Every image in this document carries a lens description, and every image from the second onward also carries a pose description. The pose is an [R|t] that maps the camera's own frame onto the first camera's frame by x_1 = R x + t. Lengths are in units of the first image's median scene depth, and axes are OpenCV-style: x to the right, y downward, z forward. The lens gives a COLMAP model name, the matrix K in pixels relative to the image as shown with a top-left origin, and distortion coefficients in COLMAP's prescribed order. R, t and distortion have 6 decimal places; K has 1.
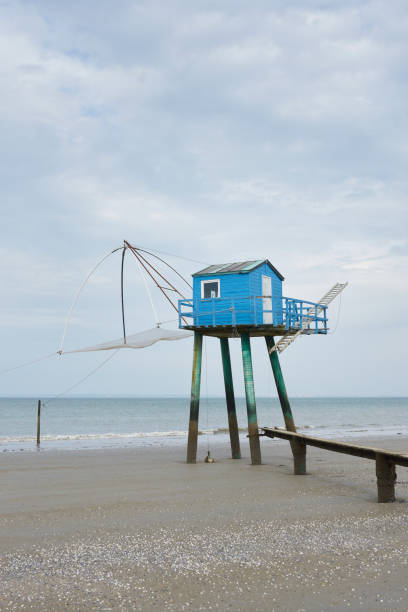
lens RADIAL K [[854.6, 0, 204.0], [0, 854.6, 306.0], [0, 0, 1]] dist [-0.037732, -0.003884]
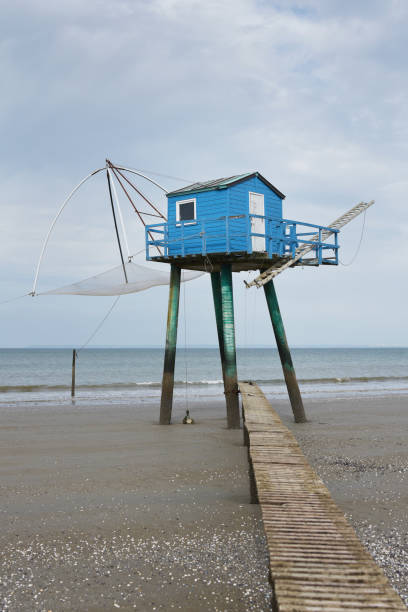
lens RADIAL K [[854.6, 0, 204.0], [0, 854.6, 306.0], [0, 0, 1]] dist [-0.037732, -0.003884]
pose [[0.986190, -0.009317, -0.165356, 0.155714], [0.019083, 0.998159, 0.057571, 0.023544], [0.164516, -0.059931, 0.984552, 0.201471]]
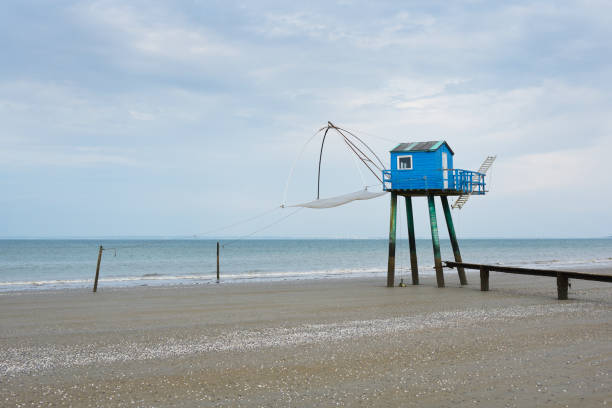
lens RADIAL K [[880.2, 0, 306.0], [0, 880.2, 204.0], [0, 0, 1]] dist [-0.046190, -0.011062]
pose [[0.998464, 0.003184, 0.055322, -0.228433], [-0.006817, 0.997823, 0.065602, -0.044020], [-0.054992, -0.065878, 0.996311, -0.408801]]
